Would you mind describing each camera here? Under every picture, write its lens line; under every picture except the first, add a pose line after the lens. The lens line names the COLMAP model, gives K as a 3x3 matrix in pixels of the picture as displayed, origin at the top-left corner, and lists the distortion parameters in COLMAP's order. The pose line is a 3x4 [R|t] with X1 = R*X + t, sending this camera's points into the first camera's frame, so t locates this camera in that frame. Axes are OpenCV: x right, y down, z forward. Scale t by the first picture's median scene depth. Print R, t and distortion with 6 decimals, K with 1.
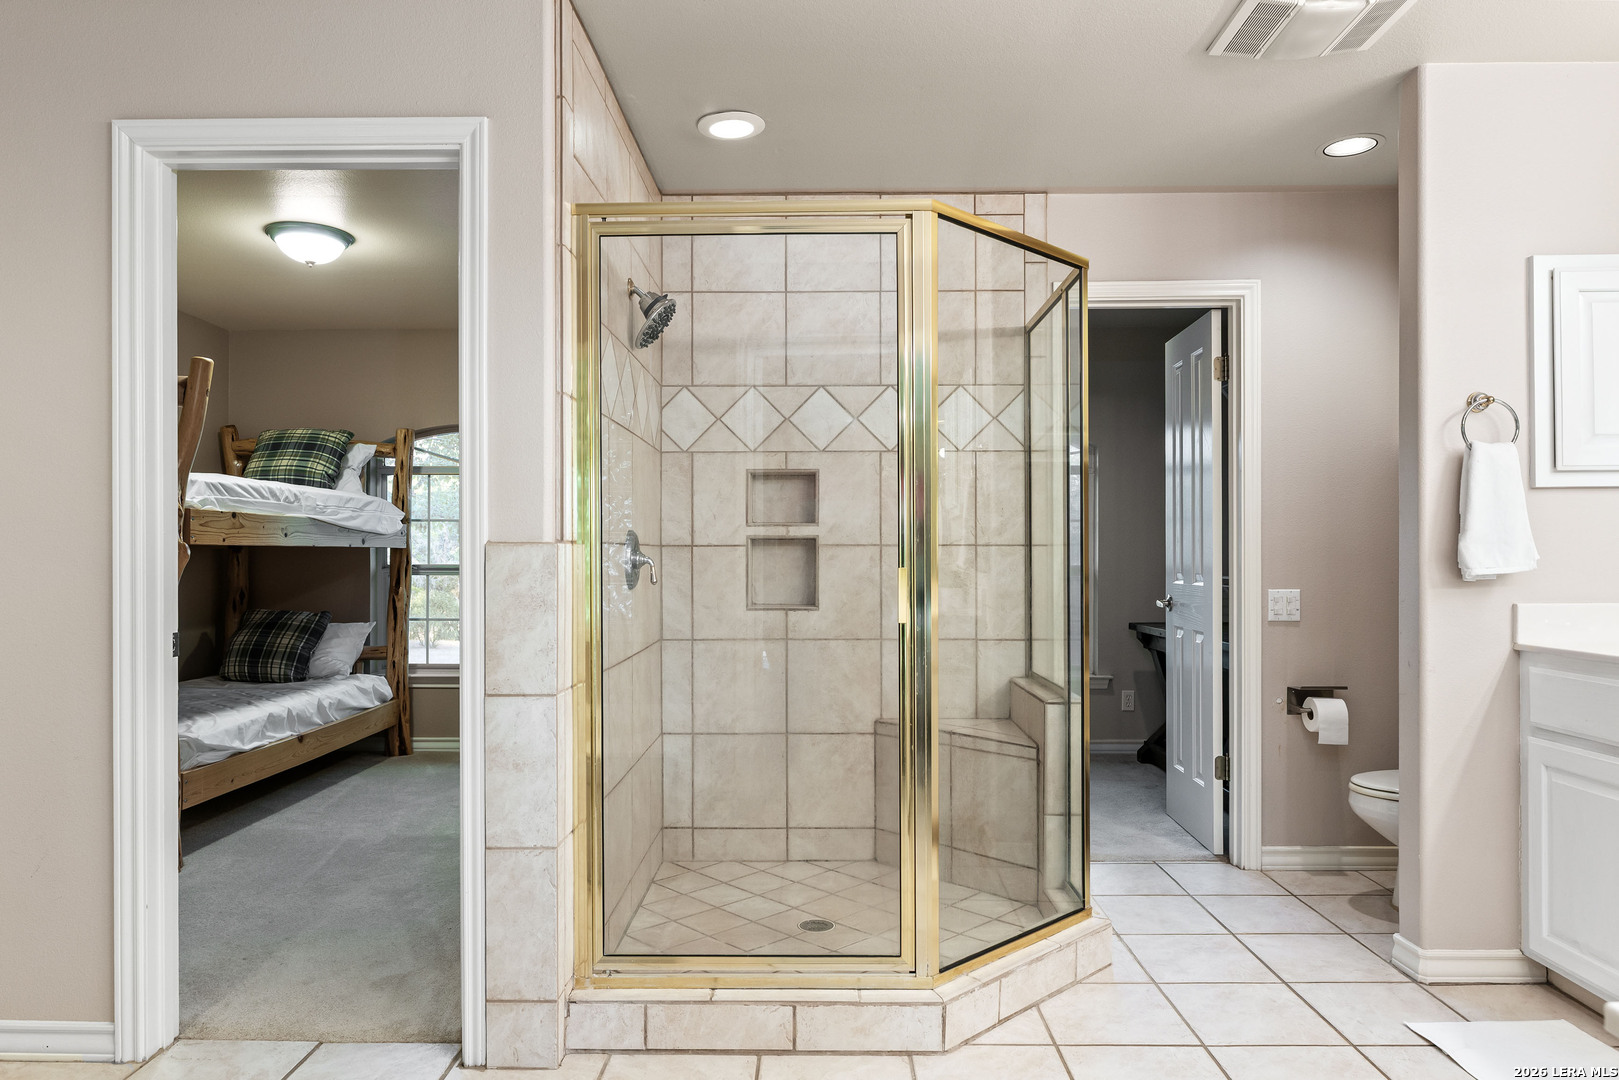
lens RADIAL K [[1010.4, 0, 807.7], [0, 1010.4, 558.3], [0, 0, 1]] dist [-0.002935, -0.000335]
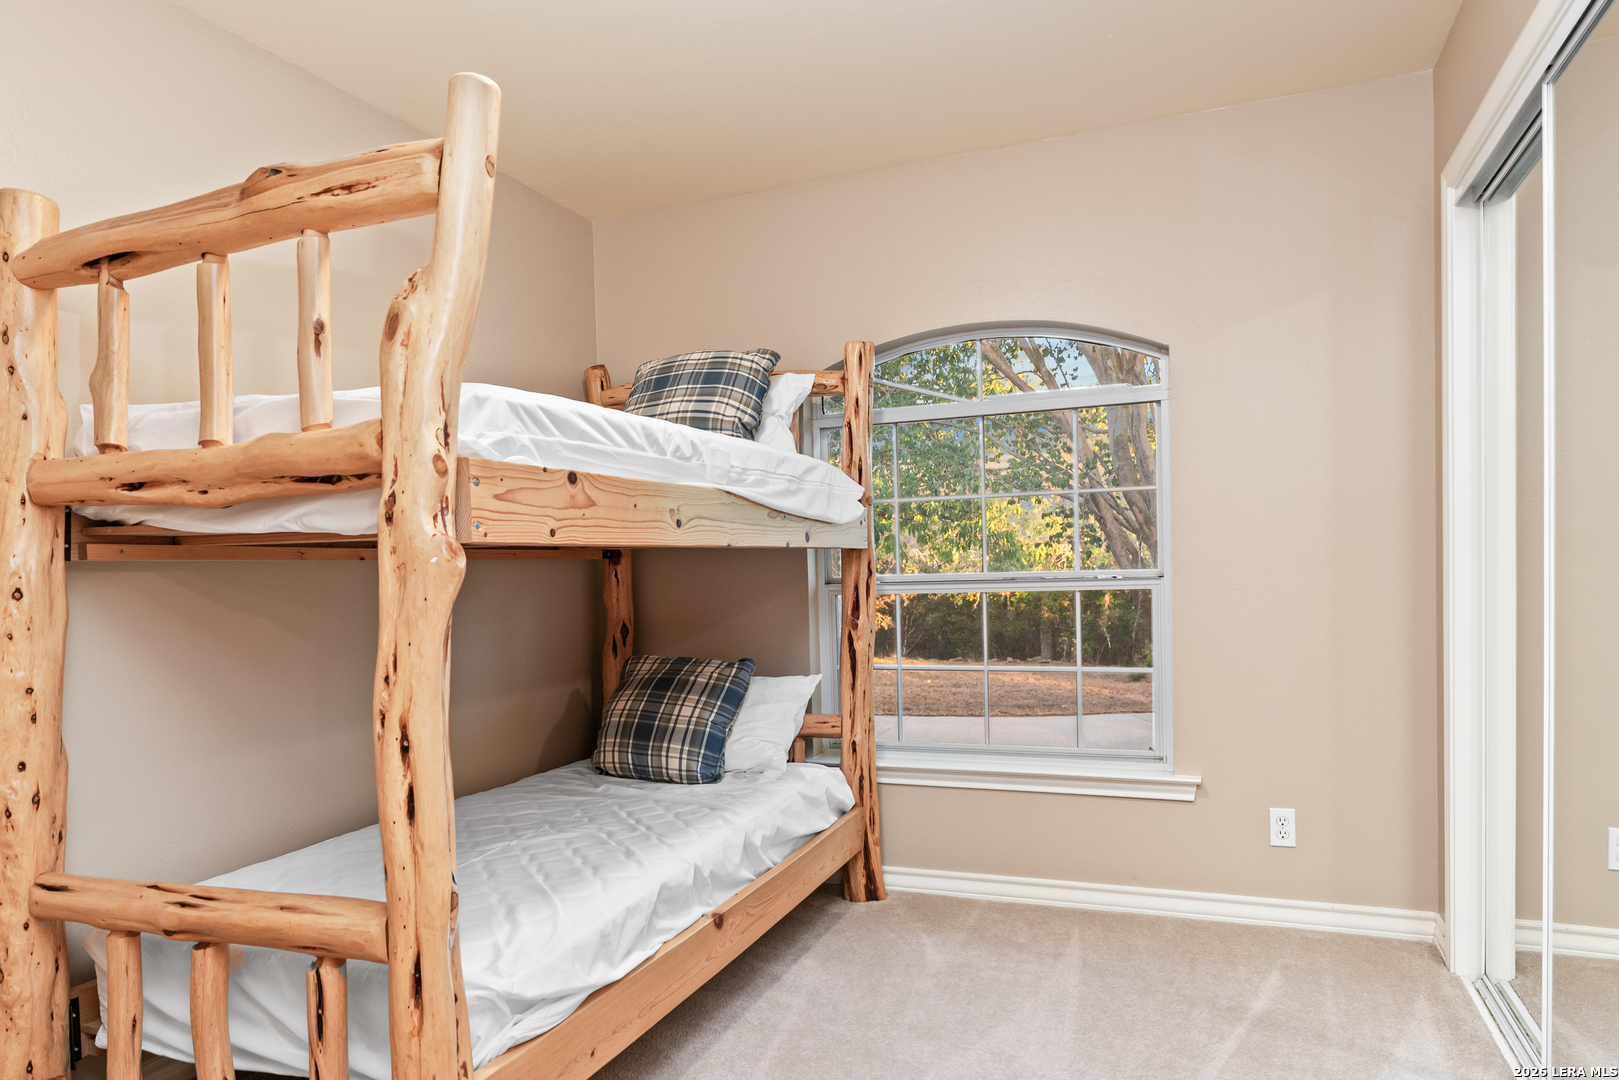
lens RADIAL K [[1032.8, 0, 802.5], [0, 1032.8, 629.5], [0, 0, 1]] dist [-0.001812, -0.000060]
pose [[0.932855, -0.006580, -0.360191, -0.235416], [0.029250, 0.997915, 0.057526, 0.001142], [0.359062, -0.064199, 0.931103, 0.463085]]
